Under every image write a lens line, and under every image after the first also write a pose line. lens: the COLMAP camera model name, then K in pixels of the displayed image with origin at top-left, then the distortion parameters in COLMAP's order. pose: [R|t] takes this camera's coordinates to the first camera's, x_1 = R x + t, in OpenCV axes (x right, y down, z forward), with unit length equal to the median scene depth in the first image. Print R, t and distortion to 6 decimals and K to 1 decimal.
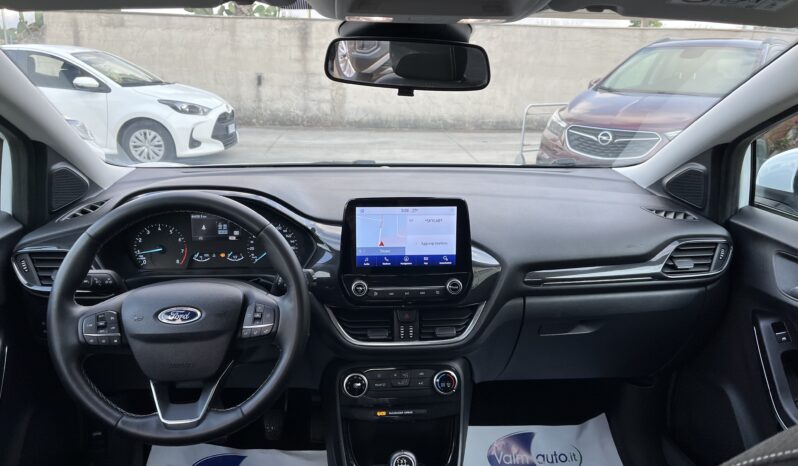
lens RADIAL K [[600.8, 0, 397.8], [0, 600.8, 238.3], [0, 0, 1]] dist [0.077958, -0.110873]
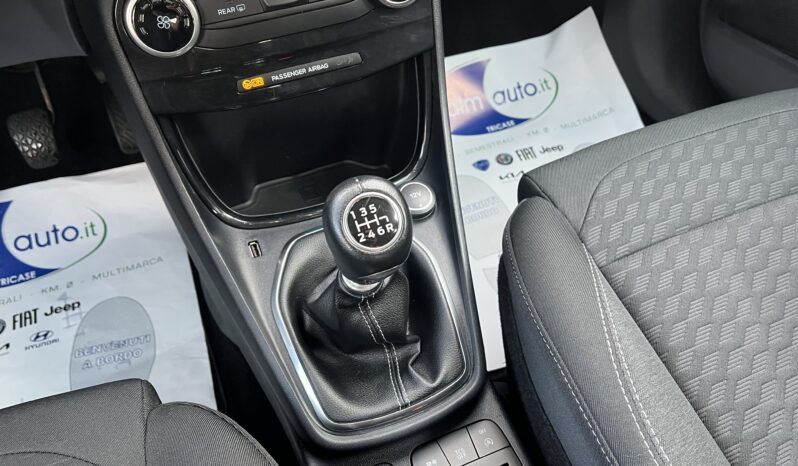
lens RADIAL K [[600.8, 0, 397.8], [0, 600.8, 238.3], [0, 0, 1]] dist [0.077958, -0.110873]
pose [[0.952933, -0.244178, 0.179709, -0.033036], [0.107878, 0.827040, 0.551695, 0.164369], [-0.283339, -0.506341, 0.814455, 0.594858]]
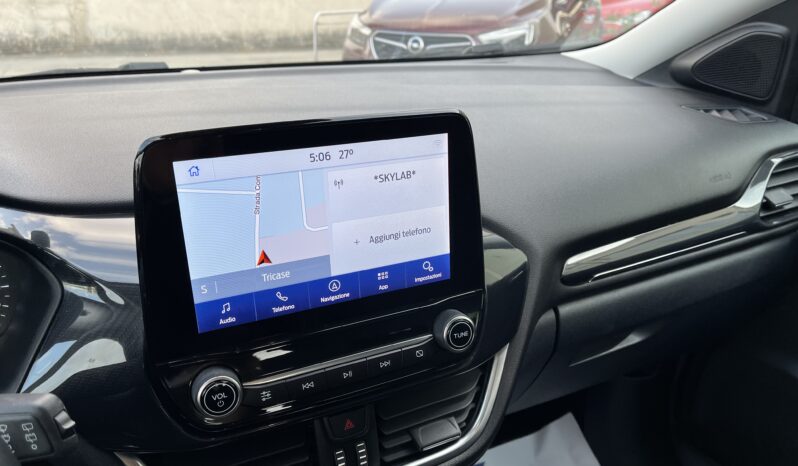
lens RADIAL K [[600.8, 0, 397.8], [0, 600.8, 238.3], [0, 0, 1]] dist [0.077958, -0.110873]
pose [[0.934826, -0.145760, 0.323813, -0.063559], [0.105779, 0.984780, 0.137907, -0.040861], [-0.338986, -0.094666, 0.936016, 0.605865]]
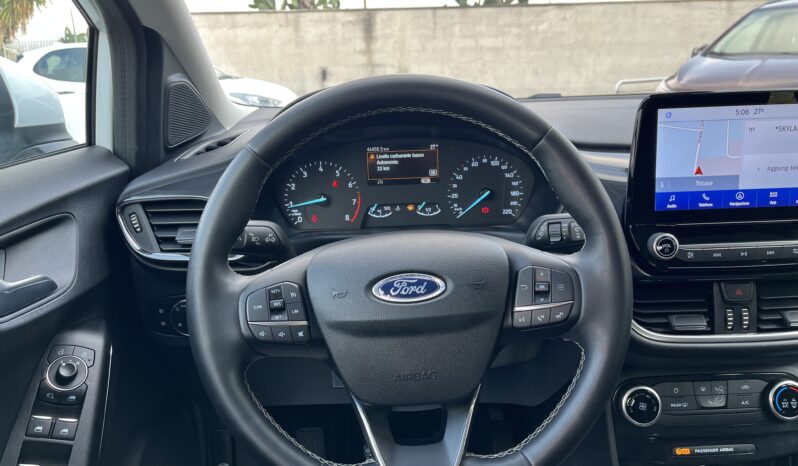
lens RADIAL K [[600.9, 0, 399.0], [0, 600.9, 233.0], [0, 0, 1]] dist [0.063425, -0.098976]
pose [[0.995745, -0.025391, -0.088581, -0.257112], [0.024675, 0.999653, -0.009169, 0.065116], [0.088783, 0.006944, 0.996027, 0.354196]]
